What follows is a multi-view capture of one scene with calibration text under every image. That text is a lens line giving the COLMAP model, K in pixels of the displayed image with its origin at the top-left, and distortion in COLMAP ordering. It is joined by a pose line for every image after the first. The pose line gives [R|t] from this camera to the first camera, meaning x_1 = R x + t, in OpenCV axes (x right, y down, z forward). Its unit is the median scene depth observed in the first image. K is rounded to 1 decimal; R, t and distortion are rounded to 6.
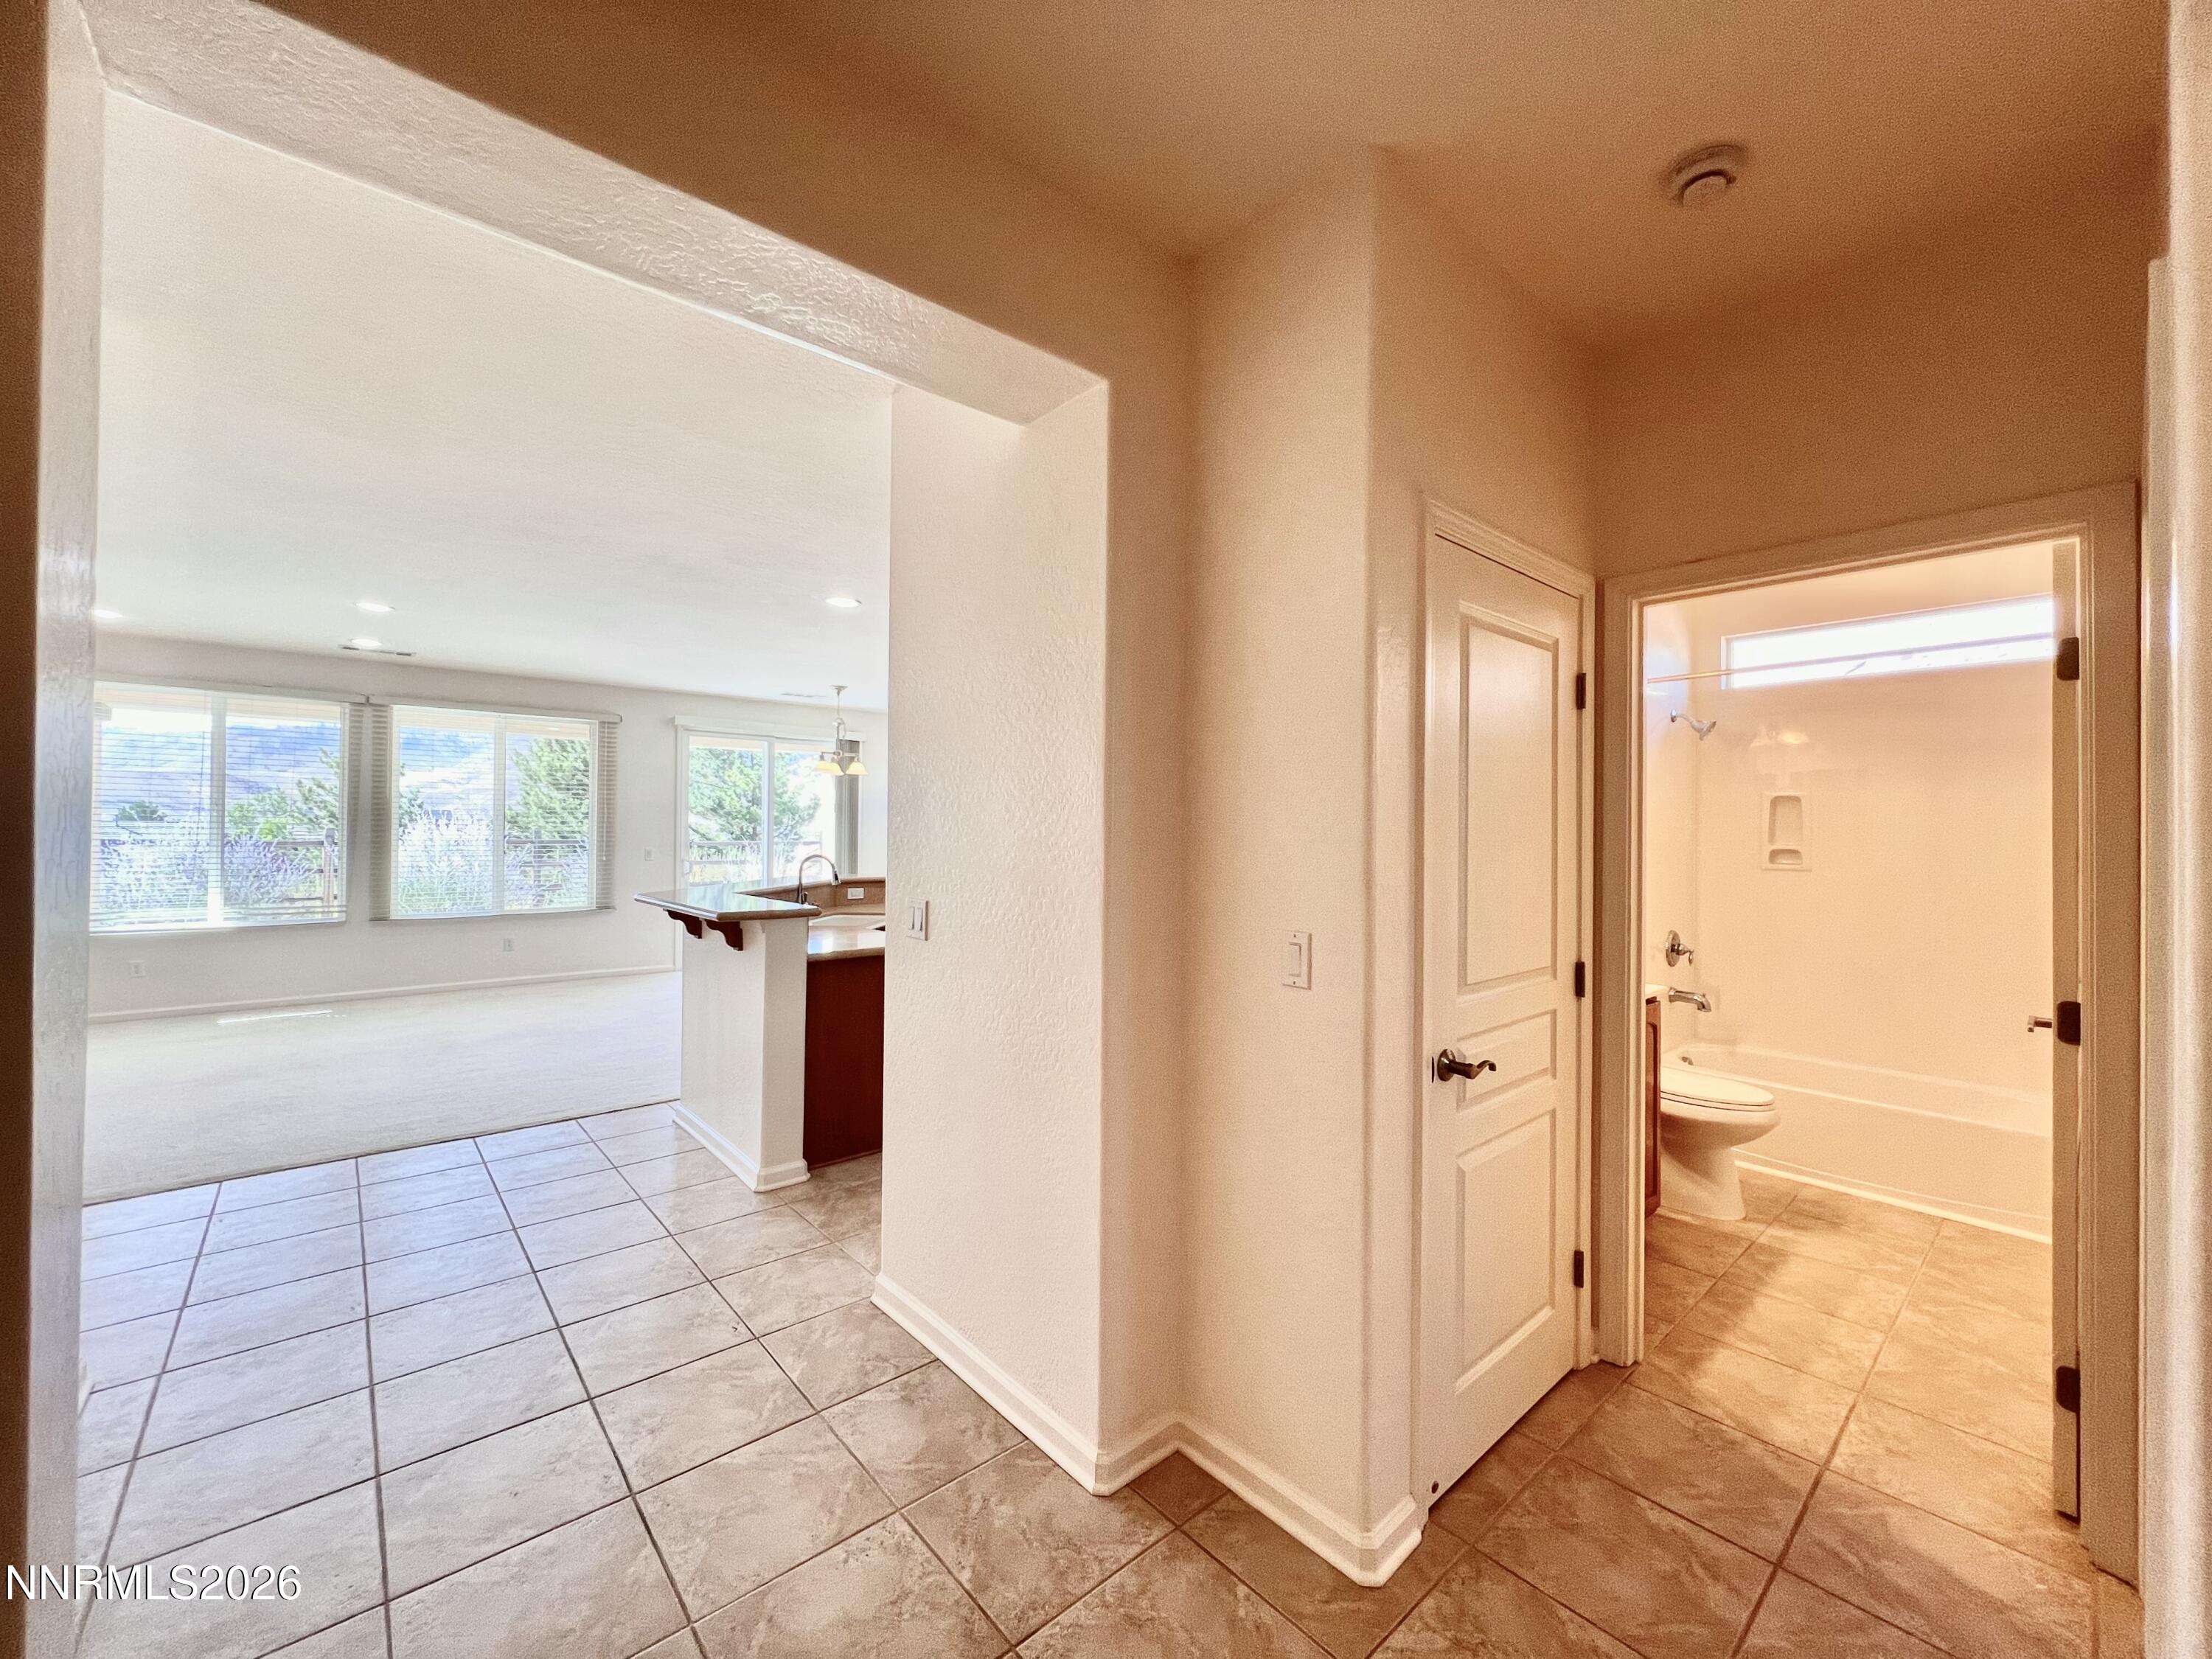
lens RADIAL K [[887.8, 0, 1098.8], [0, 887.8, 825.4], [0, 0, 1]] dist [-0.002868, 0.000674]
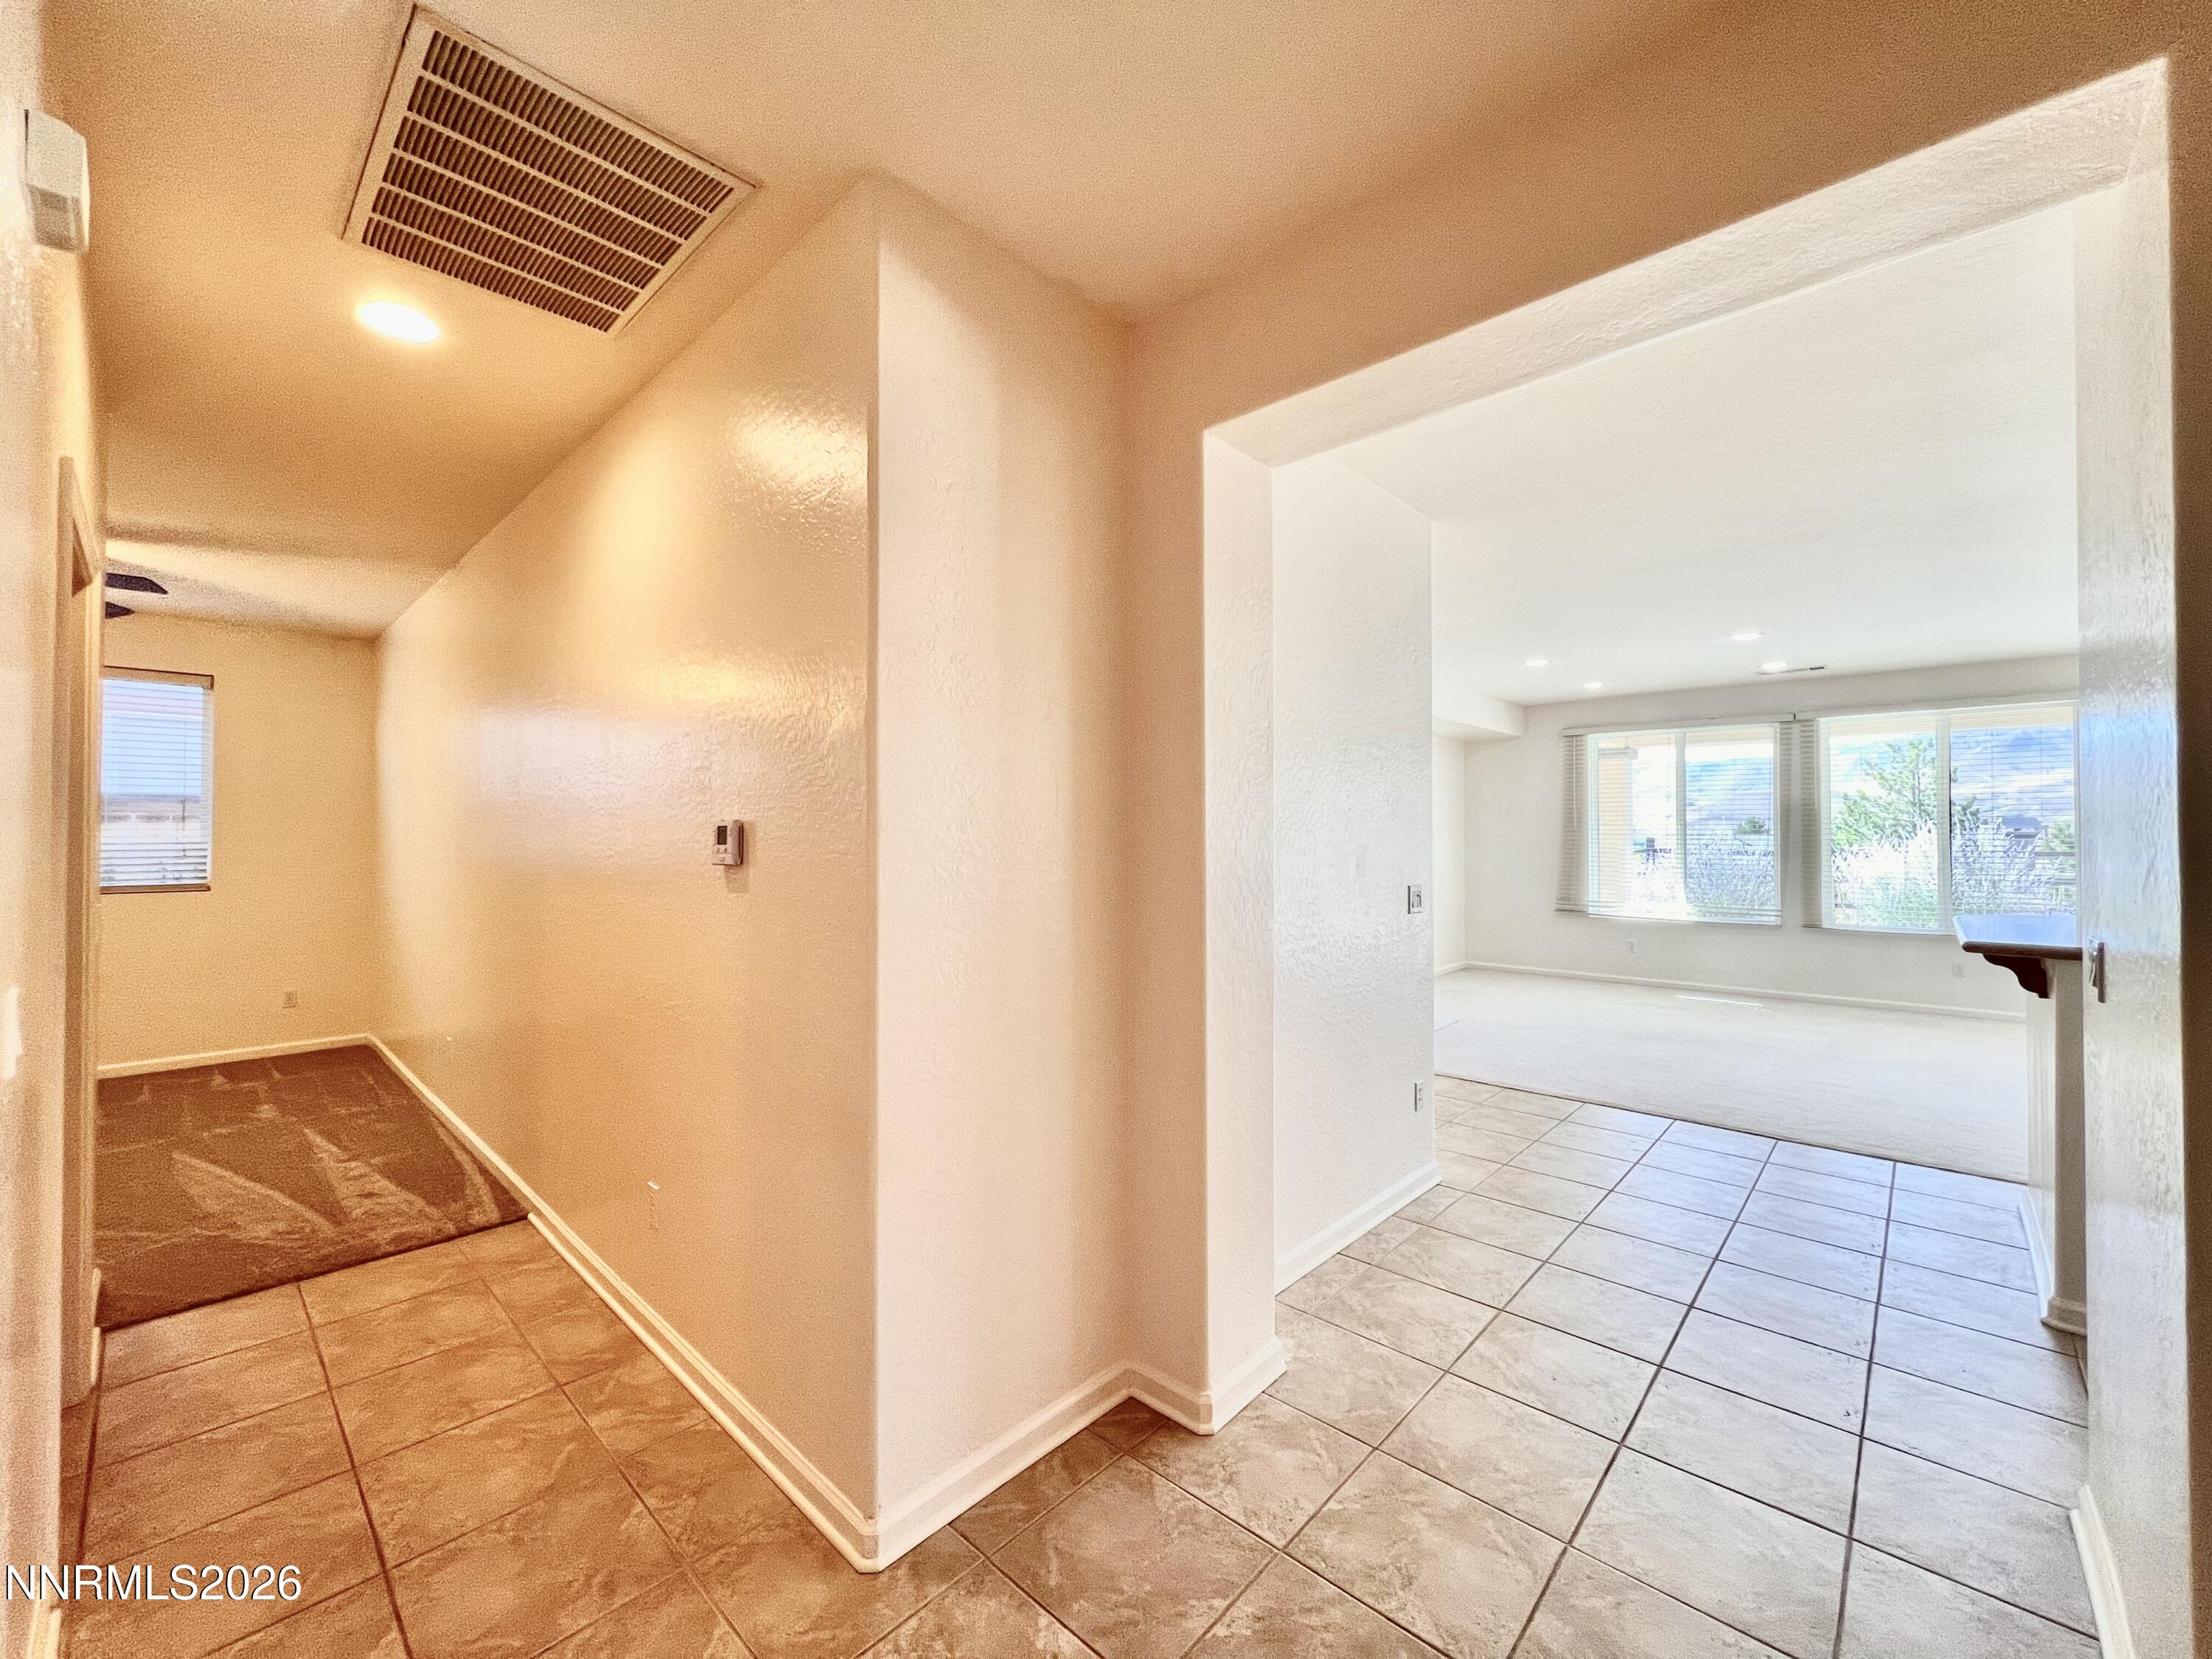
lens RADIAL K [[887.8, 0, 1100.7], [0, 887.8, 827.0], [0, 0, 1]] dist [-0.002868, 0.000674]
pose [[0.103939, -0.018724, -0.994407, 0.134634], [0.007751, 0.999808, -0.018016, 0.001941], [0.994553, -0.005835, 0.104065, 0.066179]]
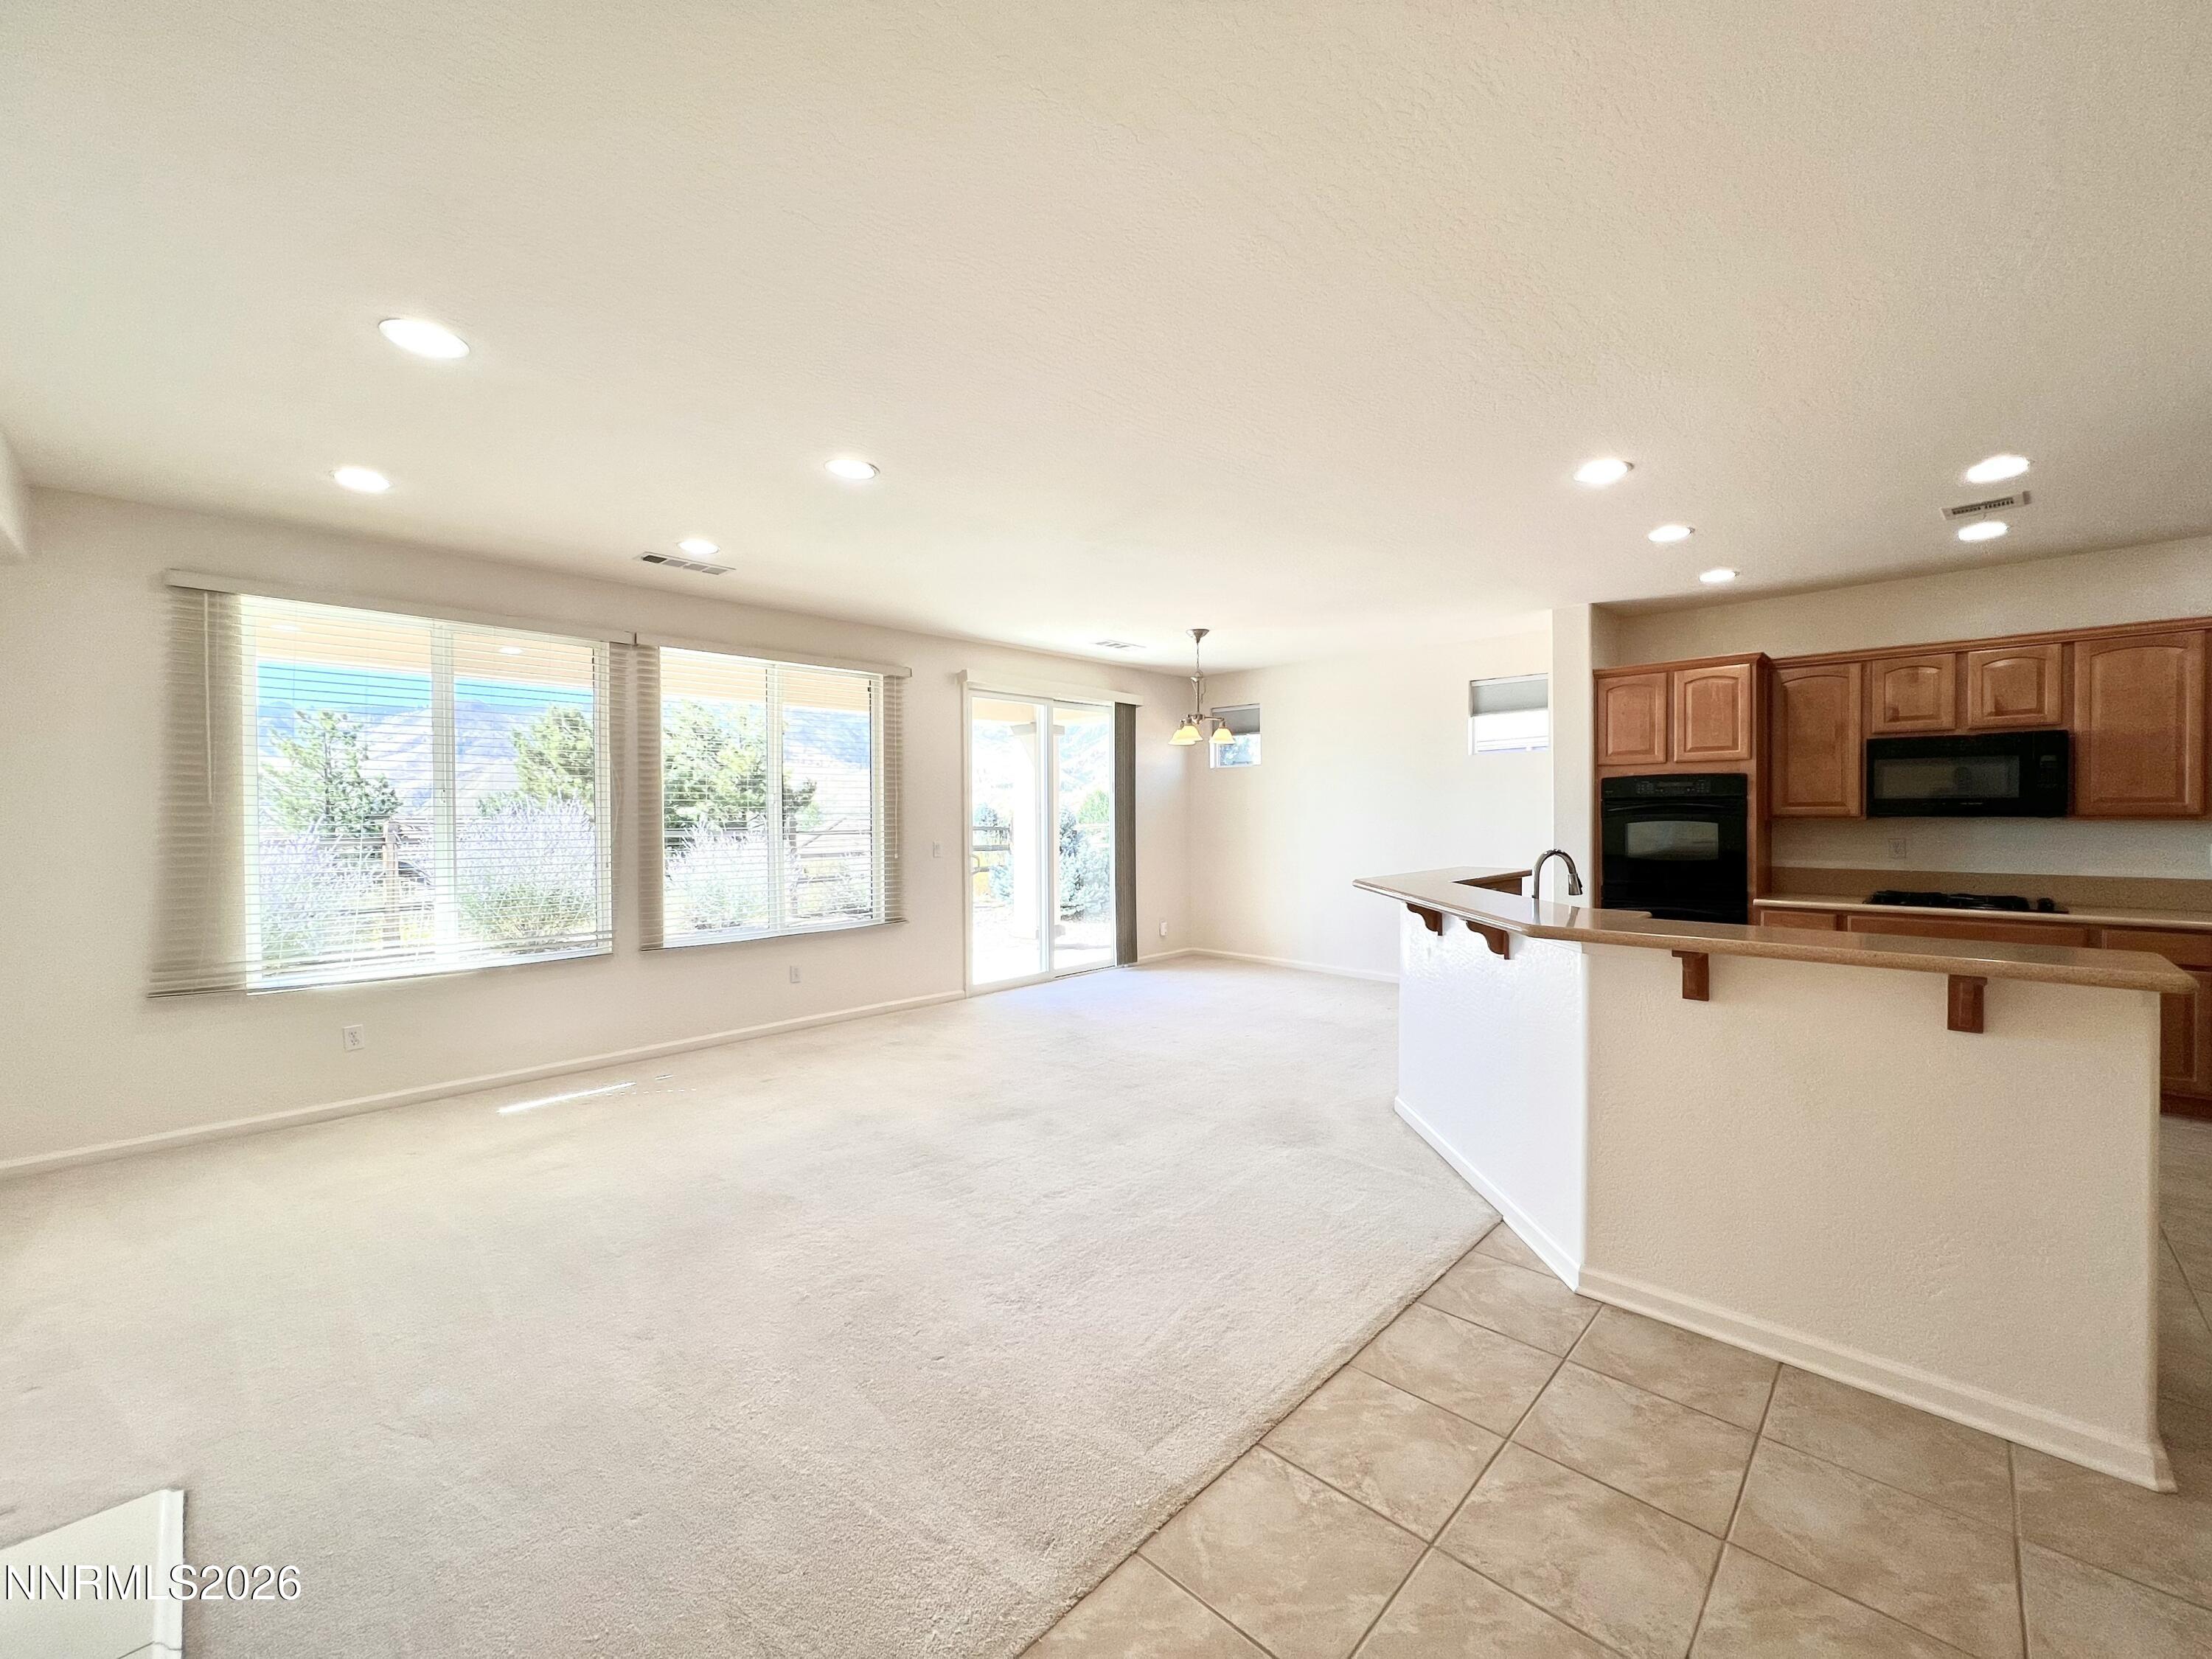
lens RADIAL K [[887.8, 0, 1101.1], [0, 887.8, 824.5], [0, 0, 1]] dist [-0.002868, 0.000674]
pose [[0.996103, -0.014543, 0.086994, -0.511208], [0.012810, 0.999709, 0.020446, -0.003307], [-0.087266, -0.019252, 0.995999, 0.258231]]
